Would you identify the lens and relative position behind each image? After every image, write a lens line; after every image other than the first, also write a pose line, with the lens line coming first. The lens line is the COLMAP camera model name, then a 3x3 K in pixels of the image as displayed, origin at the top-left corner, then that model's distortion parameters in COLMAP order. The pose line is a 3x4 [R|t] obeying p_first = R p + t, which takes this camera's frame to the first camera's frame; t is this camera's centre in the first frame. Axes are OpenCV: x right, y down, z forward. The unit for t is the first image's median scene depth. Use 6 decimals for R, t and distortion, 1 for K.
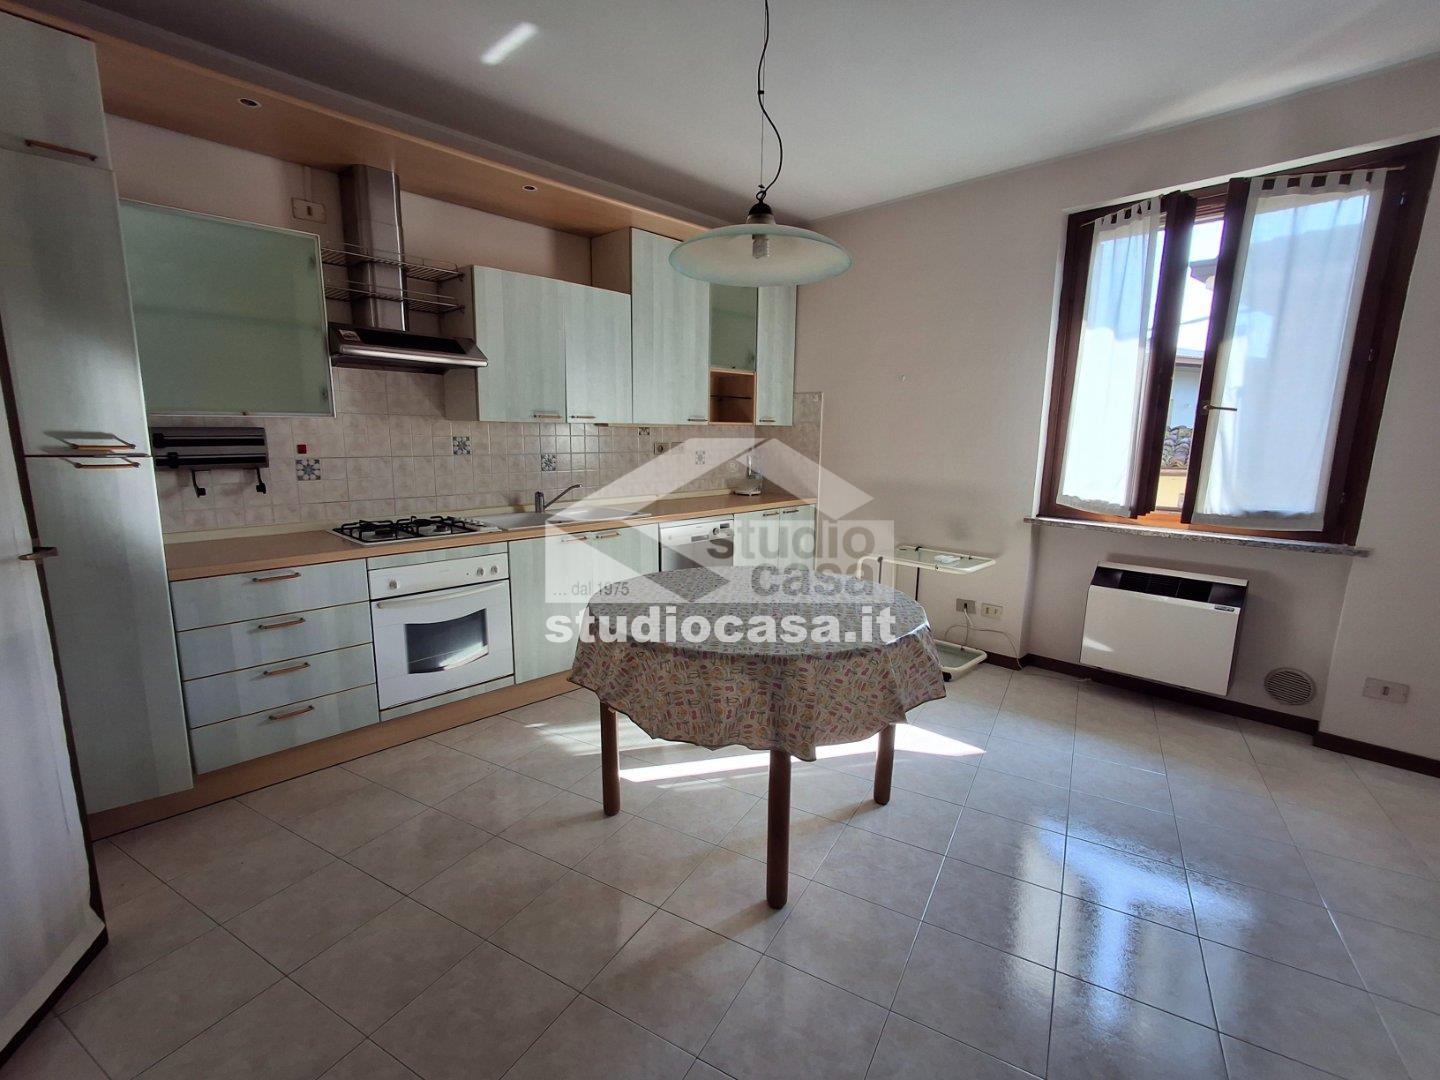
lens RADIAL K [[656.0, 0, 720.3], [0, 656.0, 542.6], [0, 0, 1]] dist [-0.006087, -0.000872]
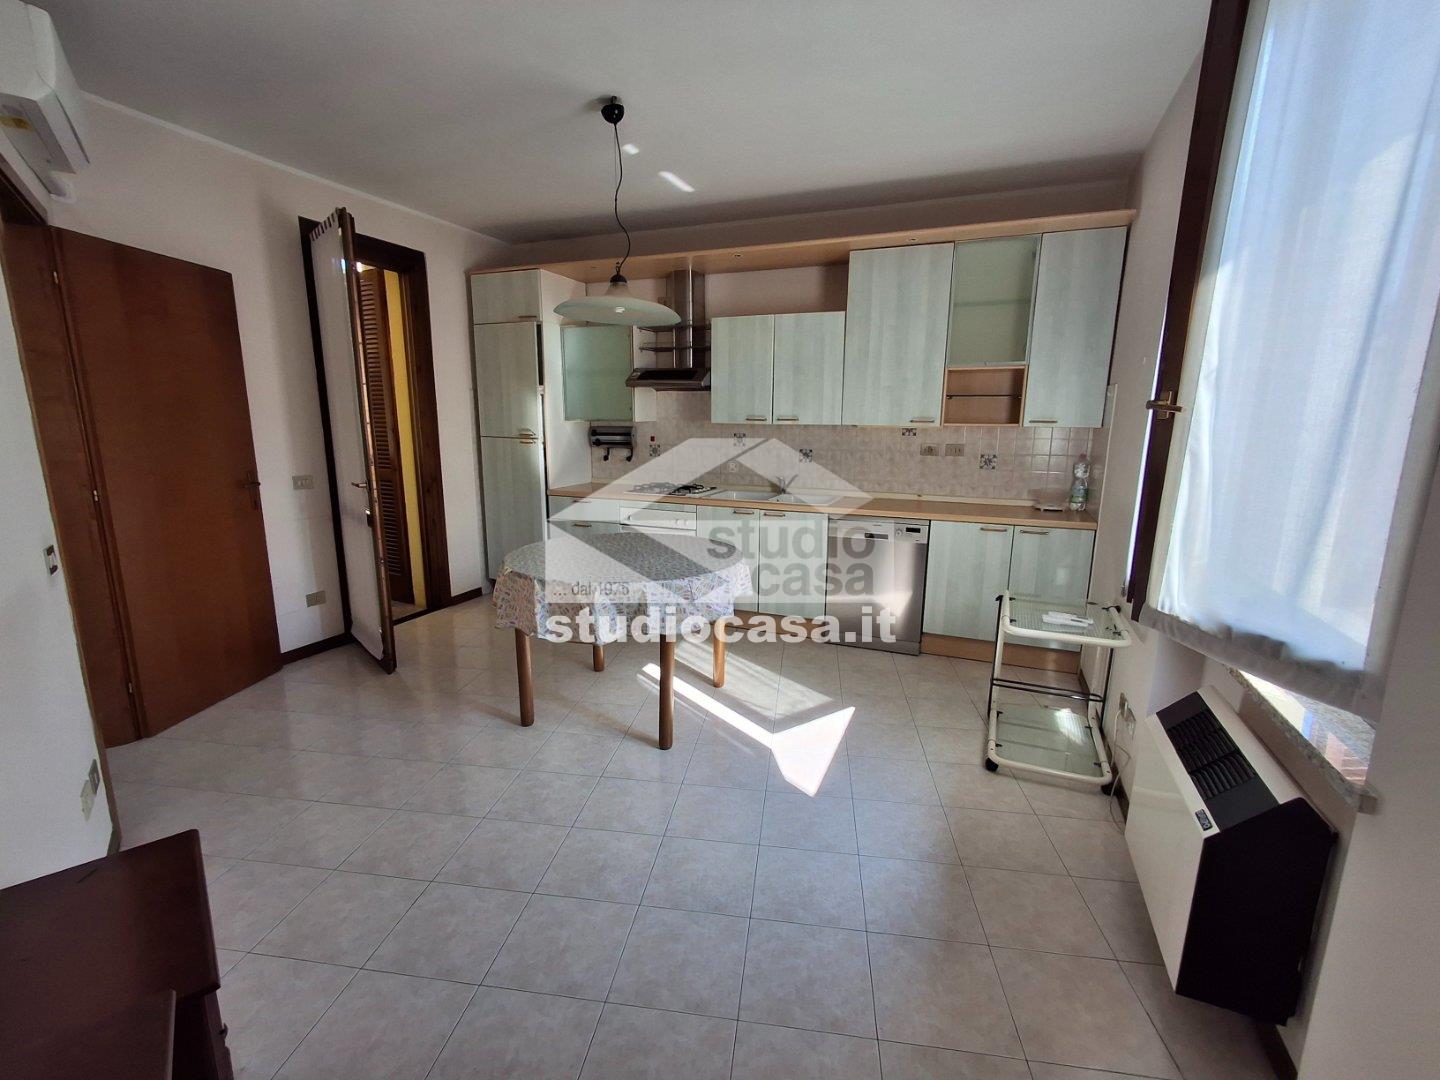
lens RADIAL K [[656.0, 0, 718.3], [0, 656.0, 548.3], [0, 0, 1]] dist [-0.006087, -0.000872]
pose [[0.366162, 0.177852, -0.913397, 0.898037], [-0.163453, 0.978597, 0.125023, -0.083139], [0.916083, 0.103519, 0.387396, 0.402106]]
